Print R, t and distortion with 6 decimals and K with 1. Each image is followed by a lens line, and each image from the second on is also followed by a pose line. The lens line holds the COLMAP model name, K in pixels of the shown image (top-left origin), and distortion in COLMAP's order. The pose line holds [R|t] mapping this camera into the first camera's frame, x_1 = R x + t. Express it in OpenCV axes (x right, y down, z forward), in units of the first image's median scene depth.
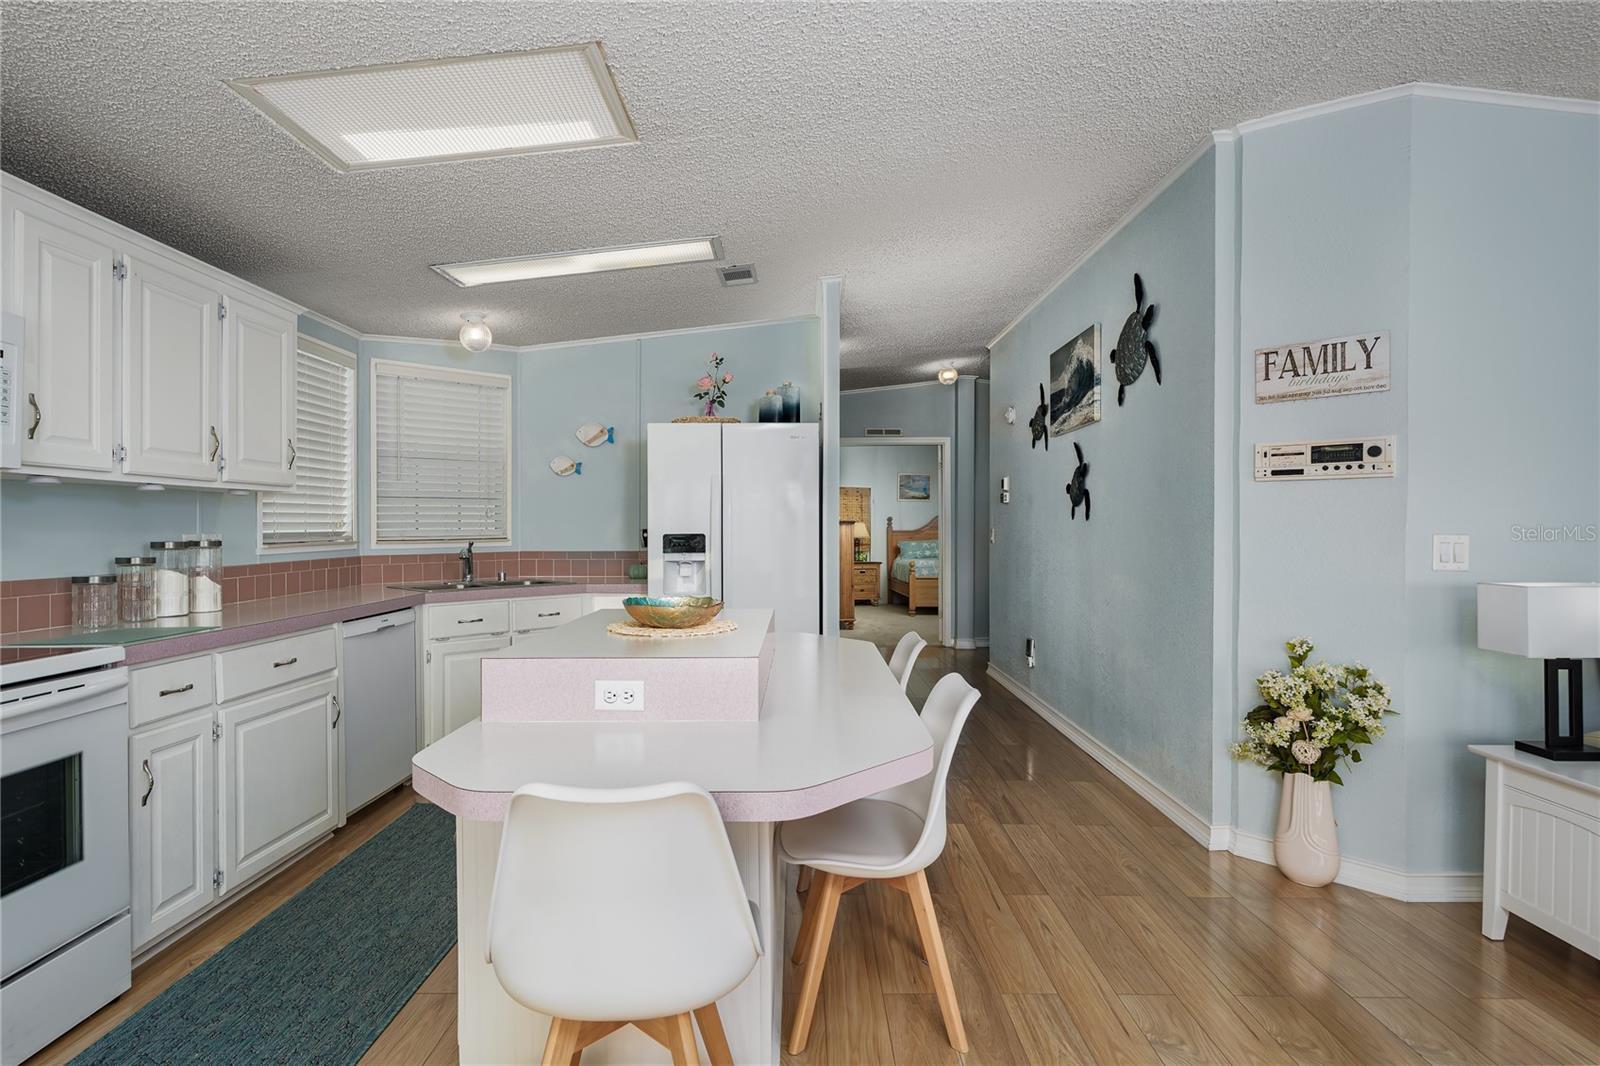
lens RADIAL K [[815.4, 0, 794.6], [0, 815.4, 528.6], [0, 0, 1]] dist [-0.001030, 0.001767]
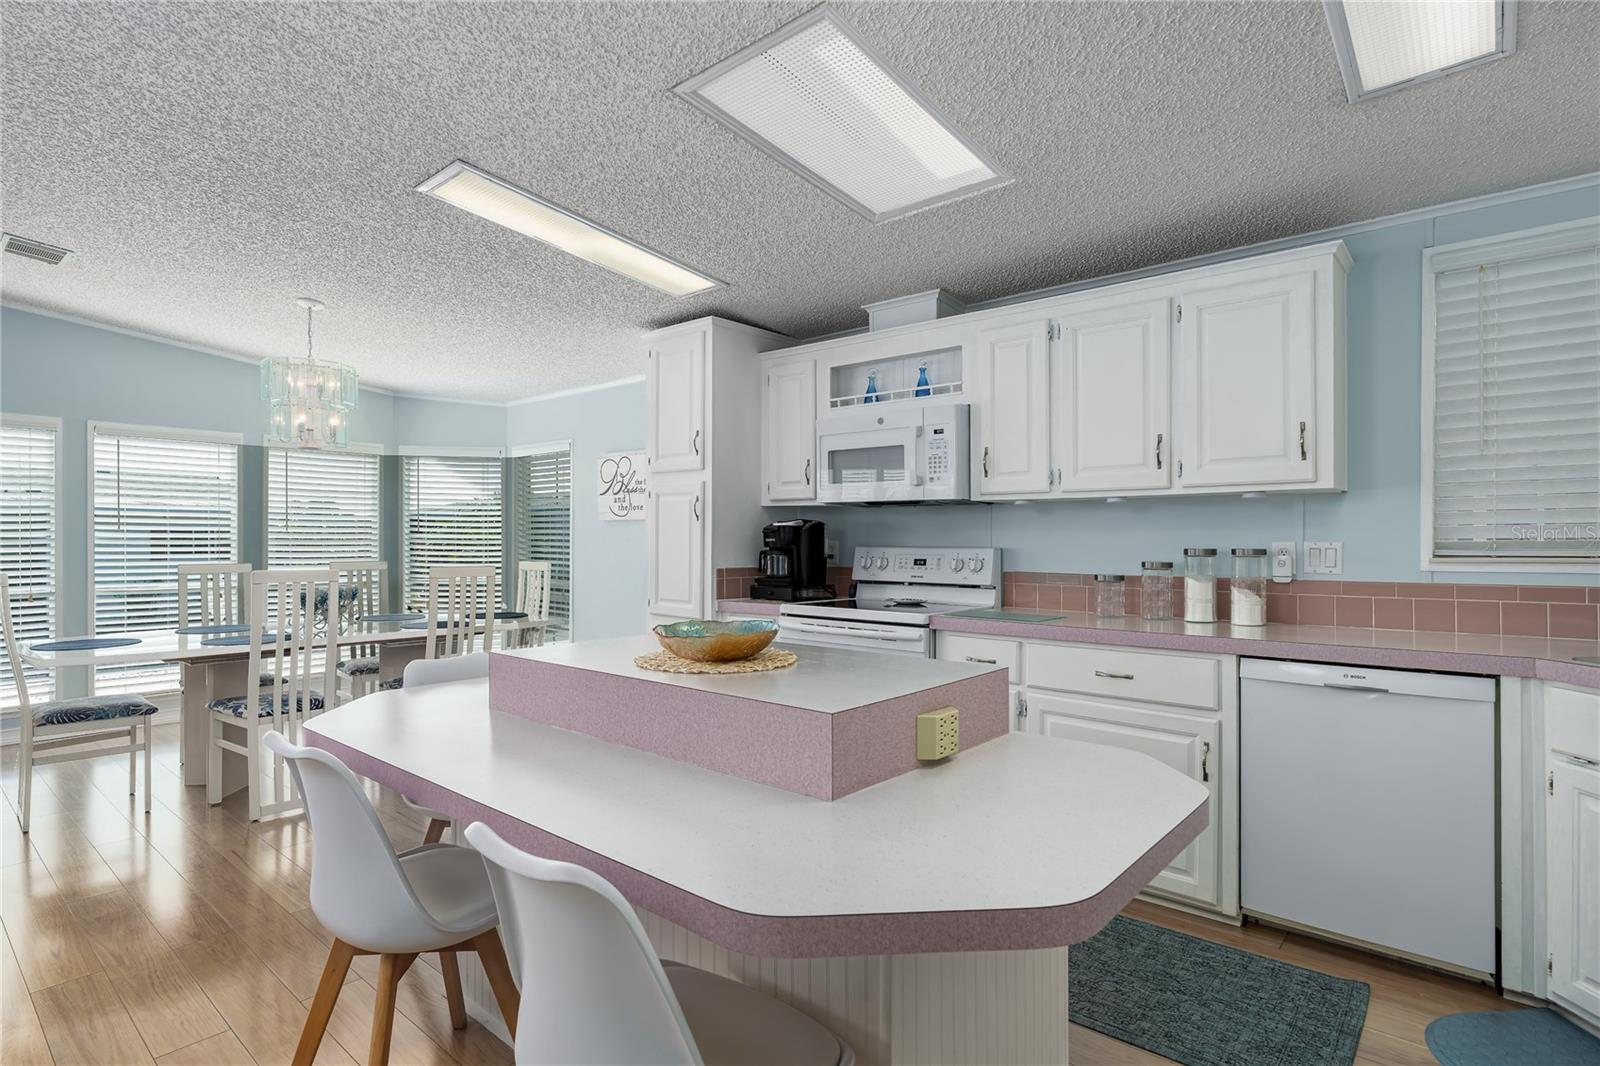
lens RADIAL K [[815.4, 0, 775.3], [0, 815.4, 533.5], [0, 0, 1]] dist [-0.001030, 0.001767]
pose [[-0.655349, -0.004354, -0.755313, 0.364822], [-0.000459, 0.999985, -0.005366, 0.002953], [0.755326, -0.003170, -0.655342, 1.342384]]
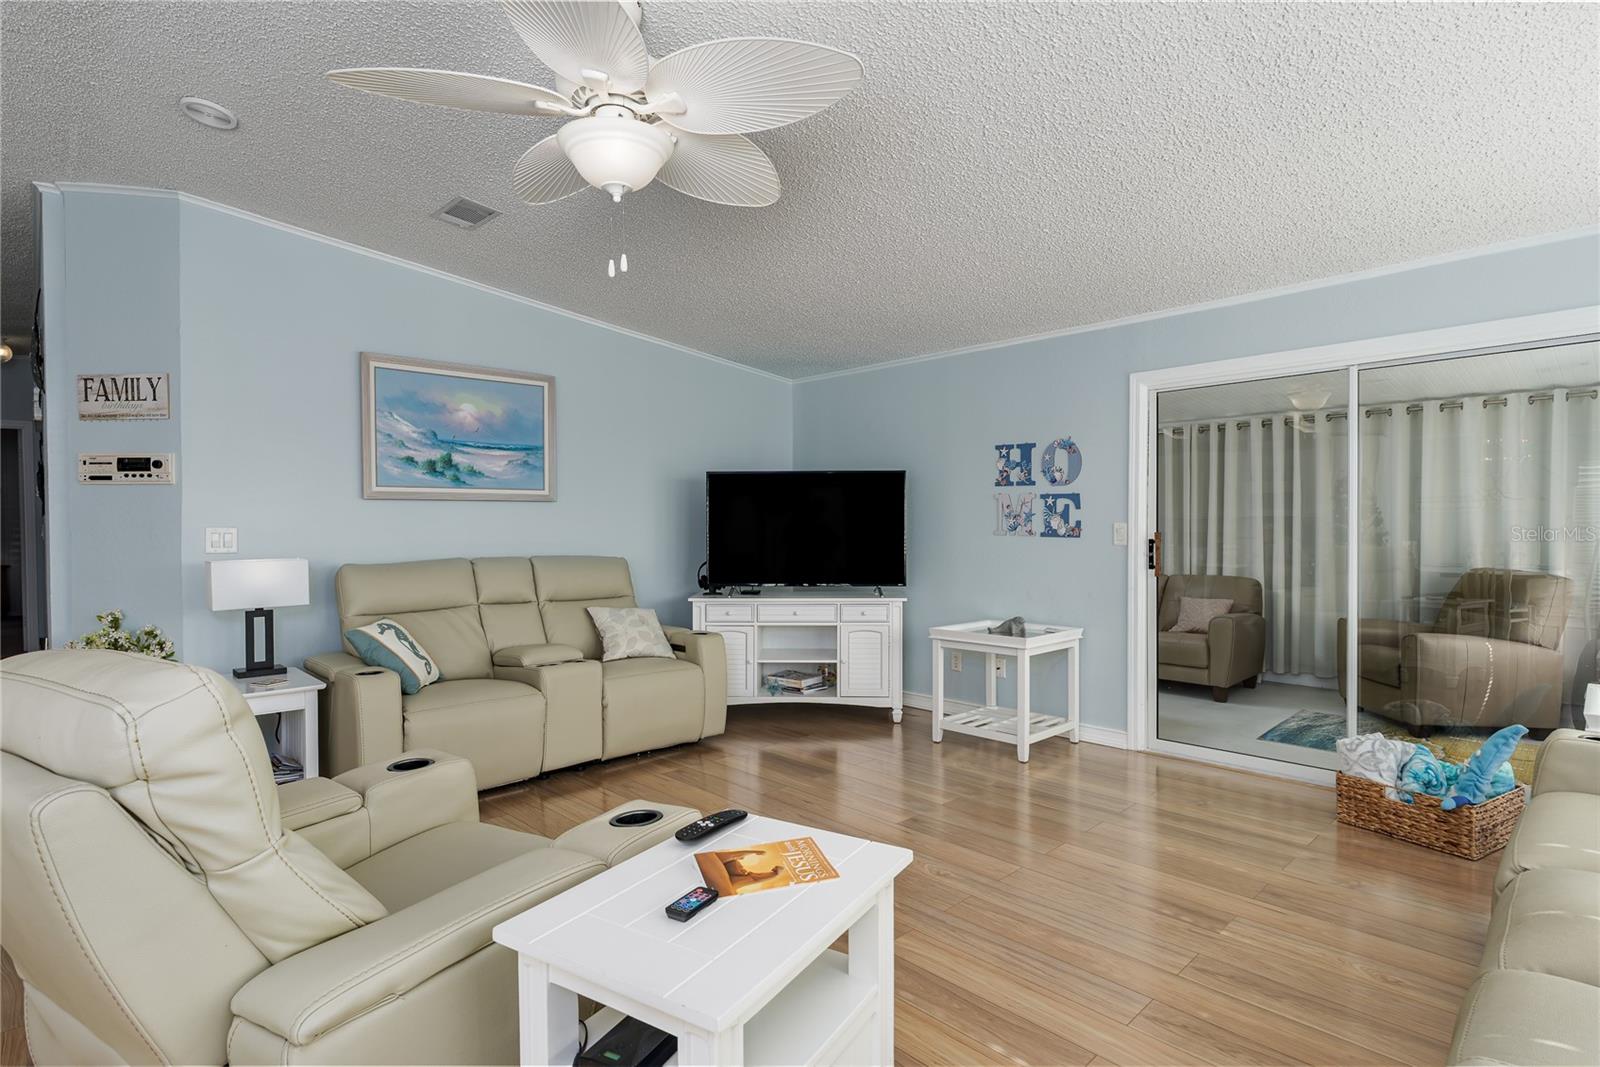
lens RADIAL K [[815.4, 0, 758.2], [0, 815.4, 526.3], [0, 0, 1]] dist [-0.001030, 0.001767]
pose [[0.720373, -0.013357, 0.693459, 0.418817], [0.008076, 0.999908, 0.010871, -0.001165], [-0.693540, -0.002231, 0.720415, -0.521397]]
